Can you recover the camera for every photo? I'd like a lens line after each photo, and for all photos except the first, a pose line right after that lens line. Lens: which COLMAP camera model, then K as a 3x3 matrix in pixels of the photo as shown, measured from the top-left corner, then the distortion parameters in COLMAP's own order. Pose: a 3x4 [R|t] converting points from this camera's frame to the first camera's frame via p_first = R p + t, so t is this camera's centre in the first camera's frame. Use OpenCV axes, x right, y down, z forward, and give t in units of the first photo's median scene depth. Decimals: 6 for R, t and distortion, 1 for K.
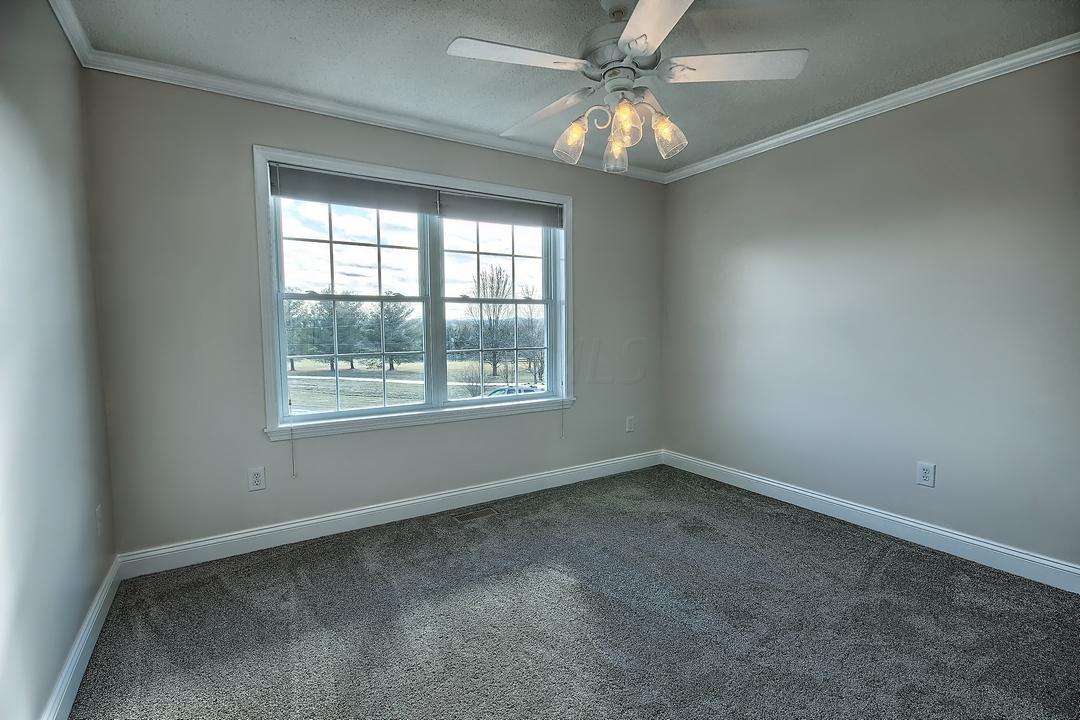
lens RADIAL K [[502.7, 0, 538.5], [0, 502.7, 358.7], [0, 0, 1]] dist [-0.001056, -0.004896]
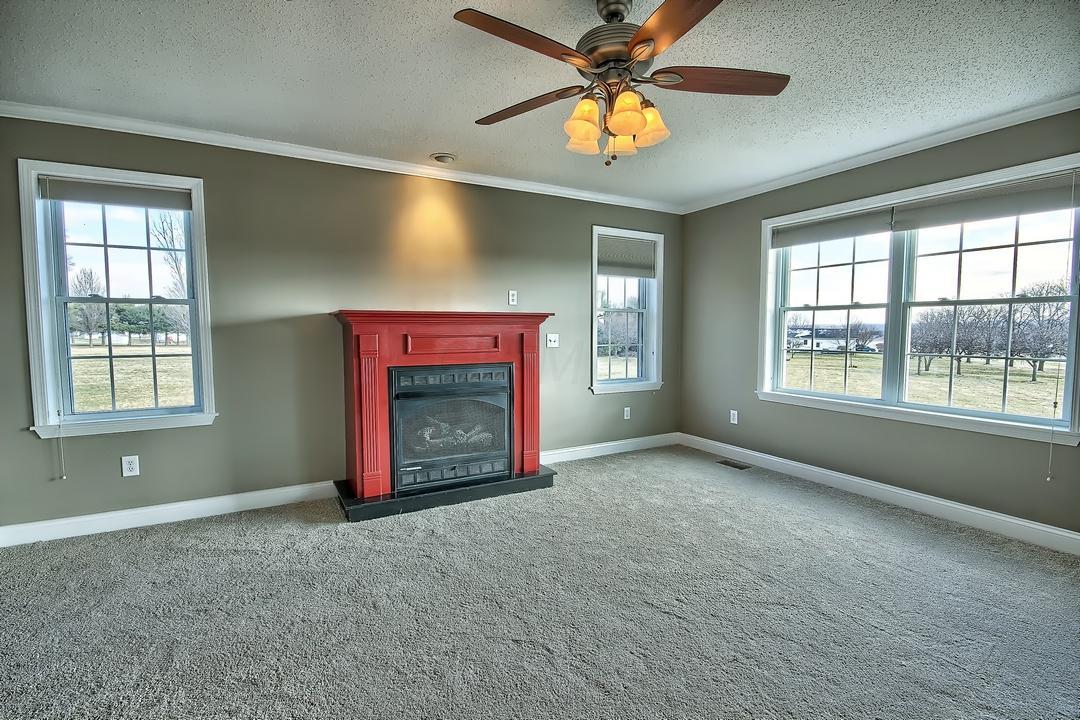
lens RADIAL K [[502.7, 0, 541.5], [0, 502.7, 355.8], [0, 0, 1]] dist [-0.001056, -0.004896]
pose [[-0.016160, 0.057541, -0.998212, 0.920057], [-0.080791, 0.995003, 0.058664, -0.011112], [0.996600, 0.081595, -0.011430, 0.257203]]
